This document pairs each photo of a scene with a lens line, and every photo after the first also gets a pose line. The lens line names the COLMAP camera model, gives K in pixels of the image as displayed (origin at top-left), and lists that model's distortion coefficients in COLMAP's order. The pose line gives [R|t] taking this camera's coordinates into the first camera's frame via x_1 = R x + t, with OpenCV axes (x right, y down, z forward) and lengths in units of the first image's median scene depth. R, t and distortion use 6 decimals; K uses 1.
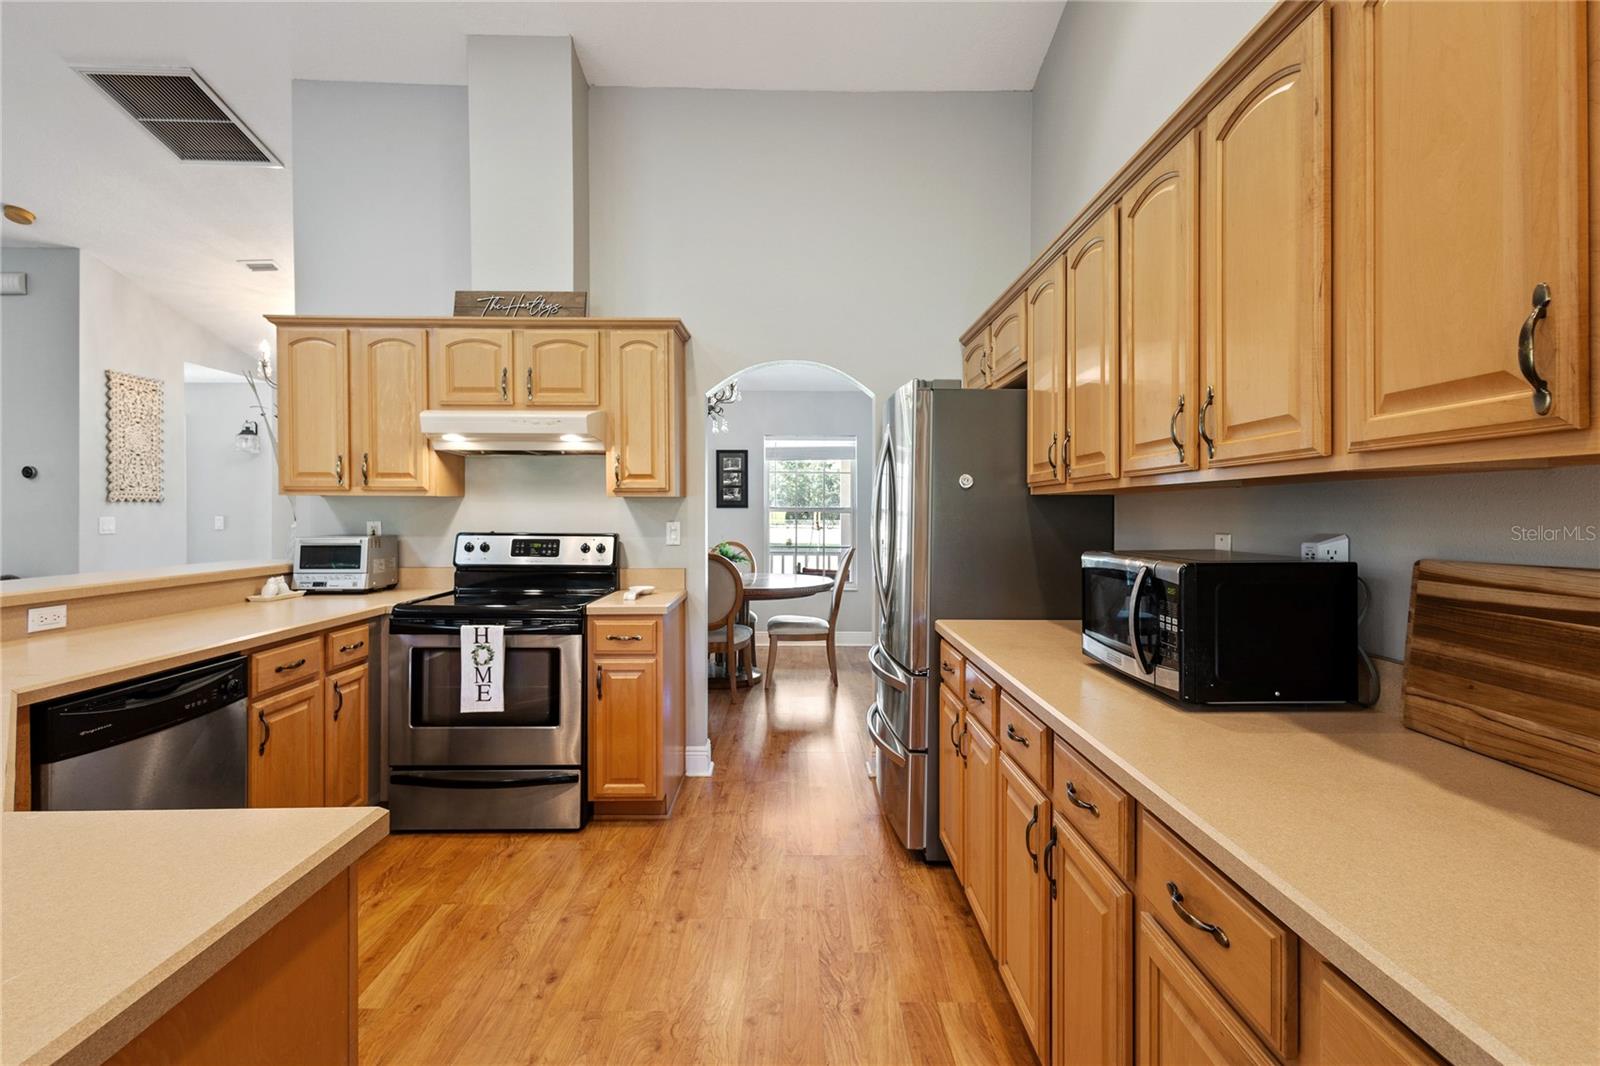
lens RADIAL K [[738.4, 0, 796.3], [0, 738.4, 520.3], [0, 0, 1]] dist [0.011693, -0.002498]
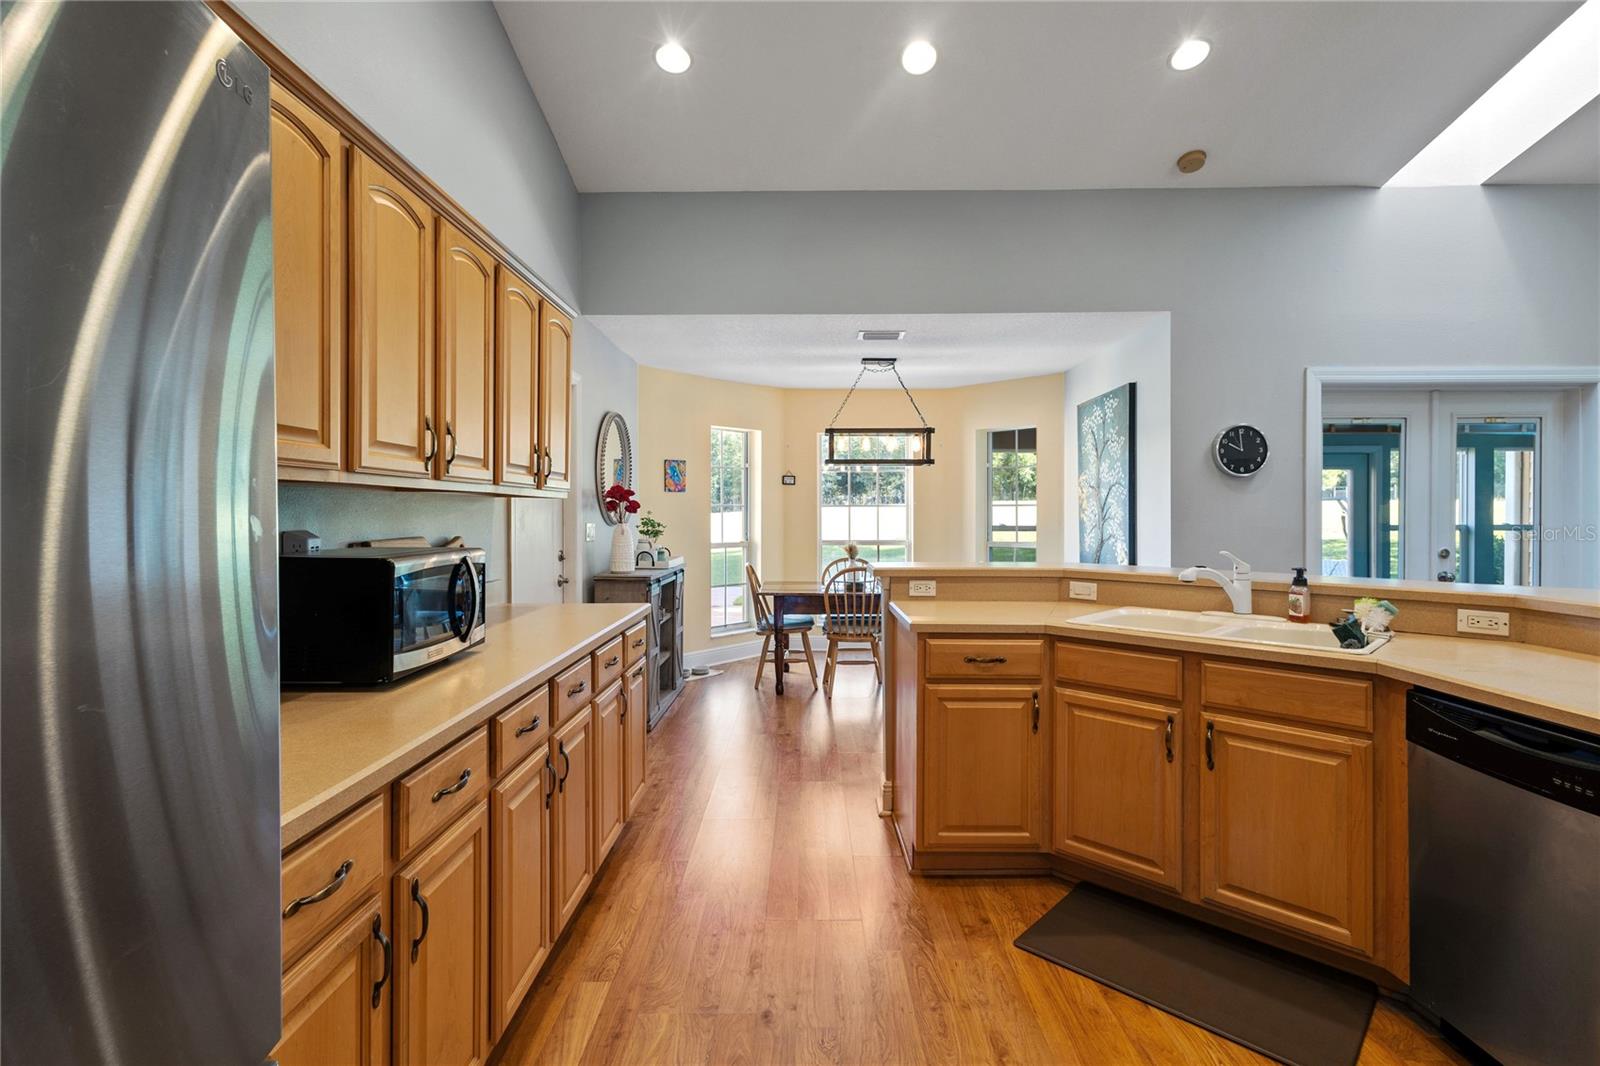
lens RADIAL K [[738.4, 0, 802.8], [0, 738.4, 517.5], [0, 0, 1]] dist [0.011693, -0.002498]
pose [[-0.999911, -0.002364, 0.013113, -0.051338], [-0.002202, 0.999922, 0.012312, -0.010206], [-0.013142, 0.012282, -0.999838, 1.059586]]
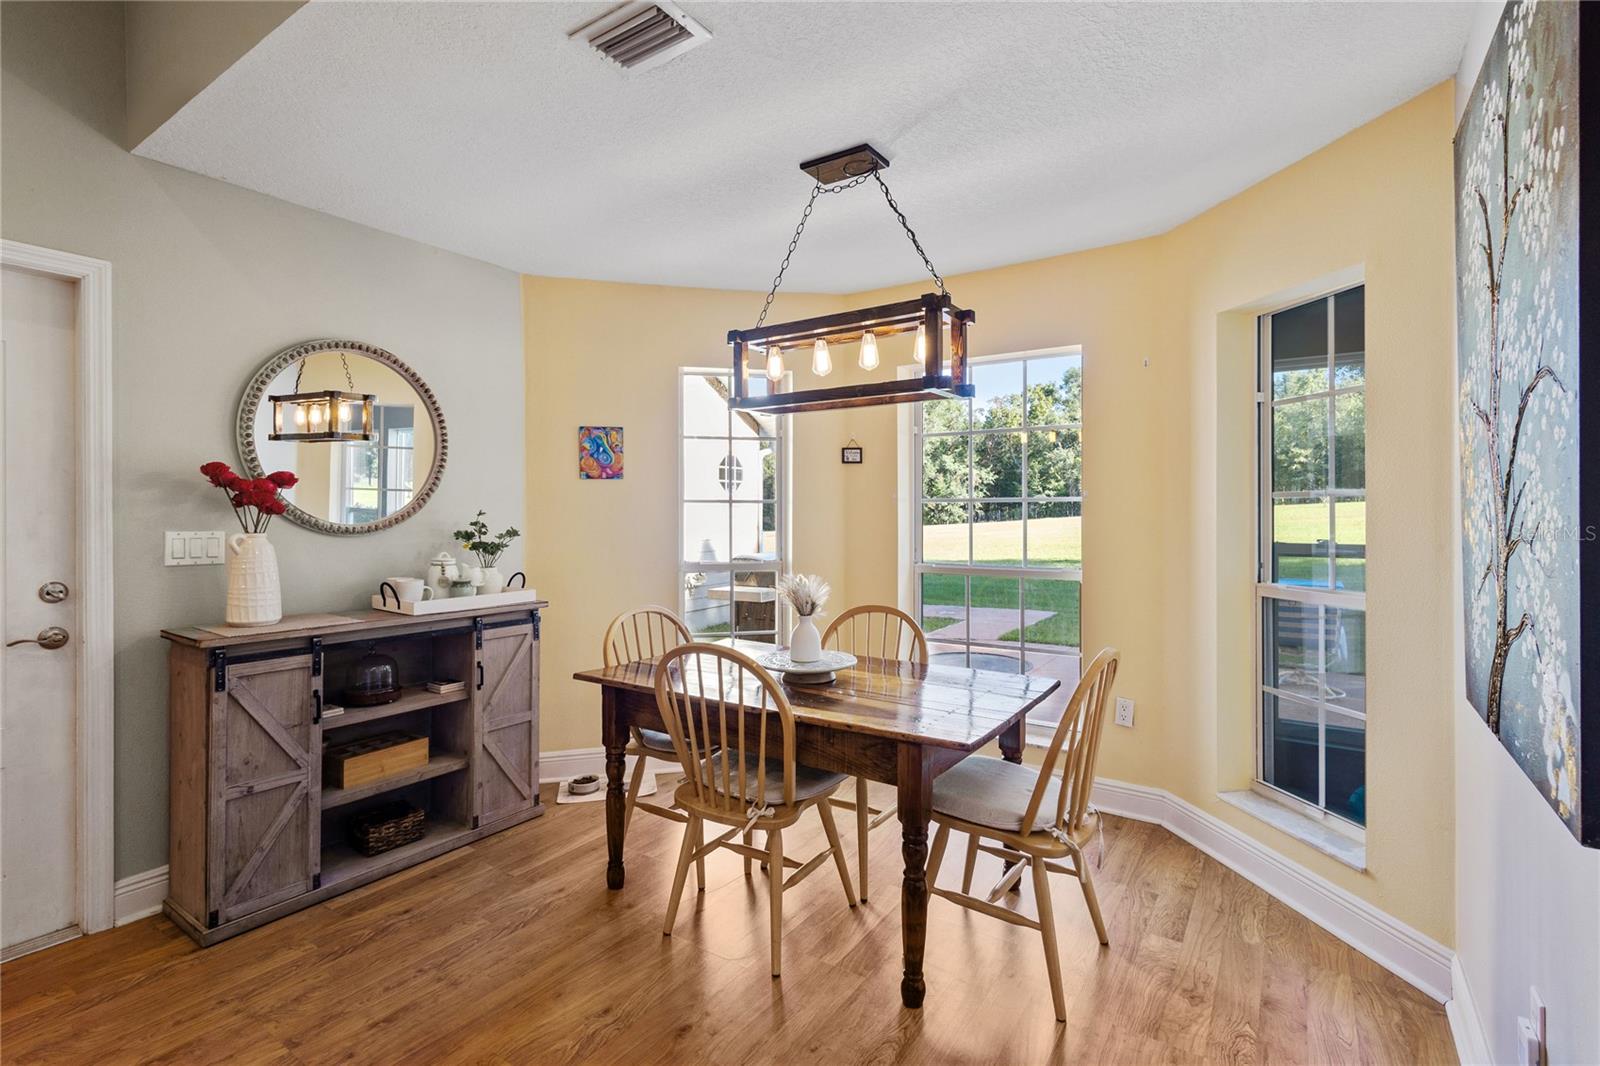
lens RADIAL K [[738.4, 0, 800.4], [0, 738.4, 511.5], [0, 0, 1]] dist [0.011693, -0.002498]
pose [[-0.820434, -0.002074, 0.571738, -0.612006], [0.002172, 0.999975, 0.006744, -0.008228], [-0.571738, 0.006775, -0.820408, -0.055530]]
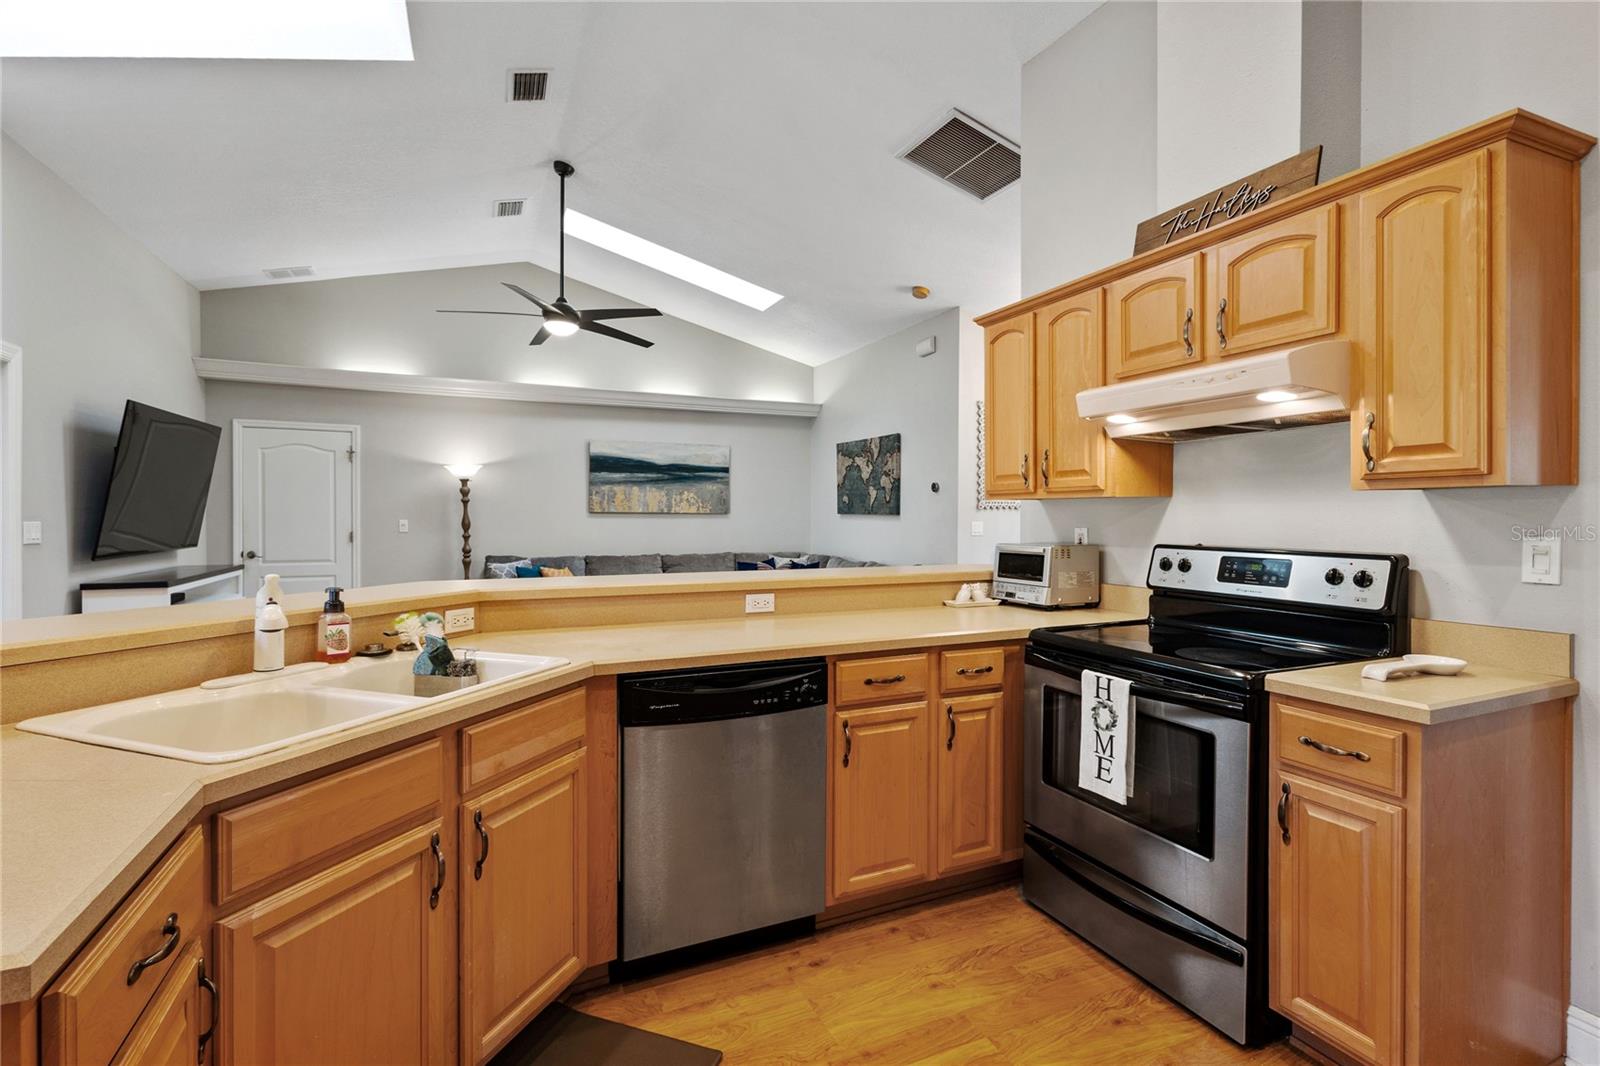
lens RADIAL K [[738.4, 0, 797.7], [0, 738.4, 527.5], [0, 0, 1]] dist [0.011693, -0.002498]
pose [[0.403843, 0.011705, -0.914754, 0.096568], [-0.010110, 0.999914, 0.008331, -0.003395], [0.914773, 0.005884, 0.403926, 0.382888]]
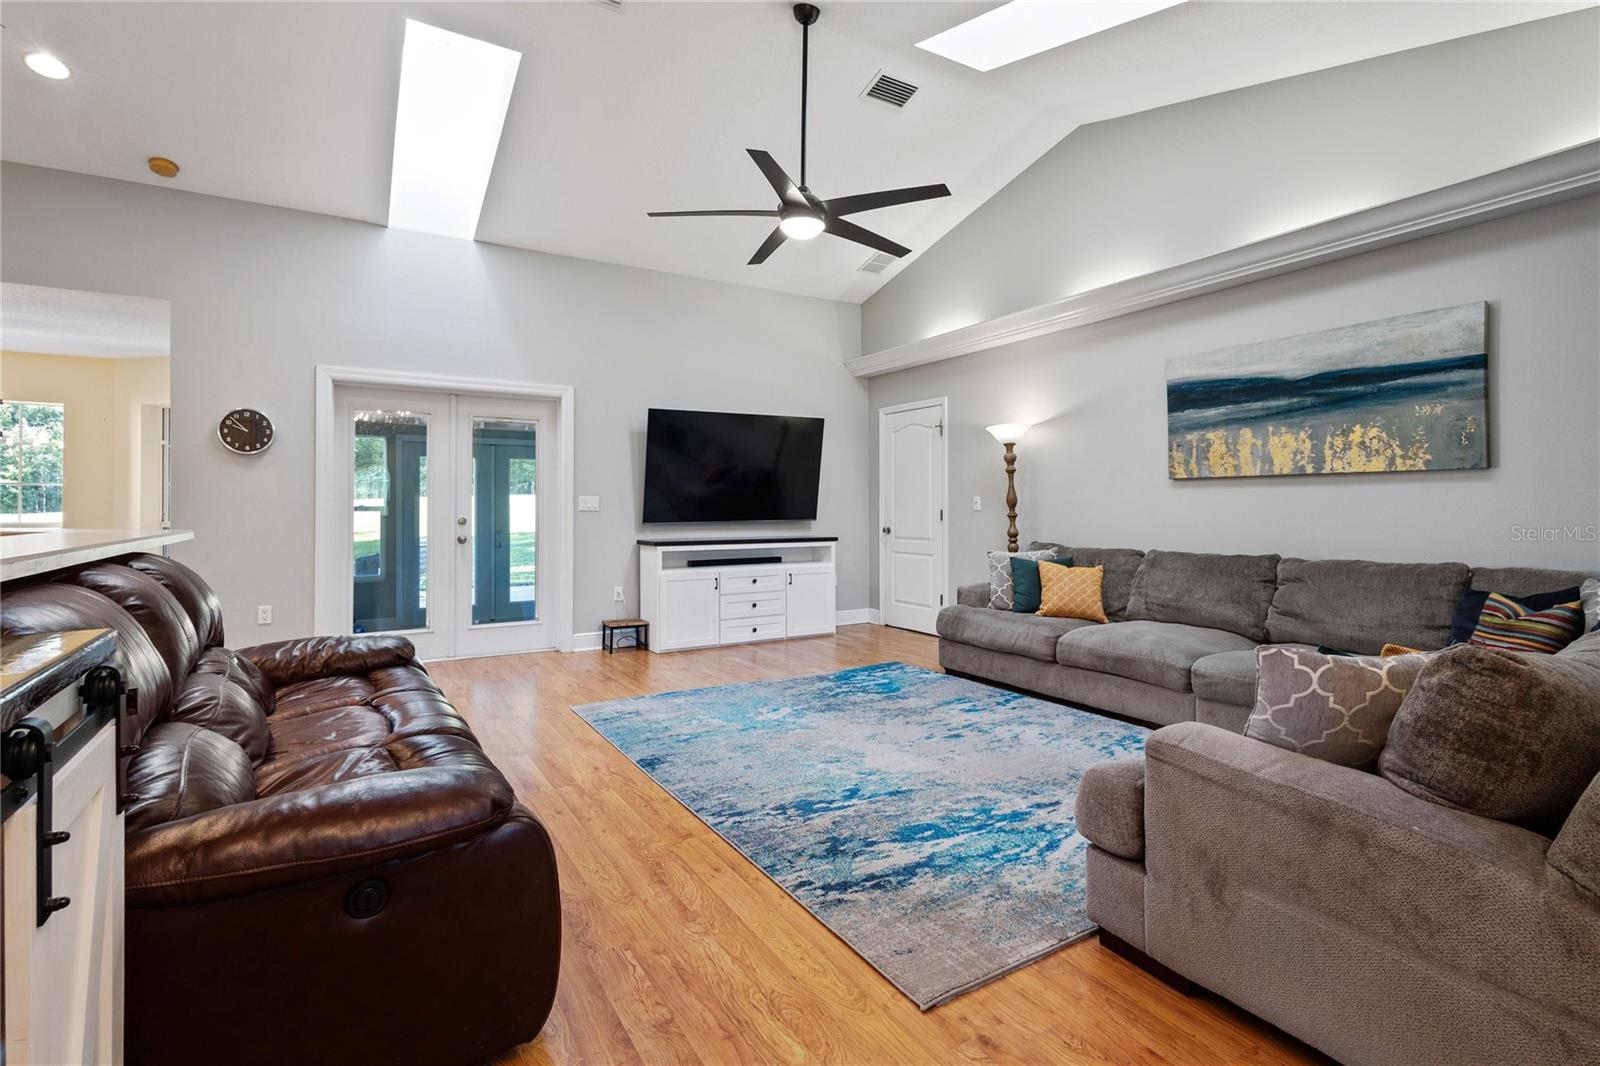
lens RADIAL K [[738.4, 0, 796.2], [0, 738.4, 511.5], [0, 0, 1]] dist [0.011693, -0.002498]
pose [[-0.859133, 0.000676, -0.511752, -0.978839], [-0.005385, 0.999932, 0.010361, 0.026282], [0.511724, 0.011657, -0.859071, 1.594178]]
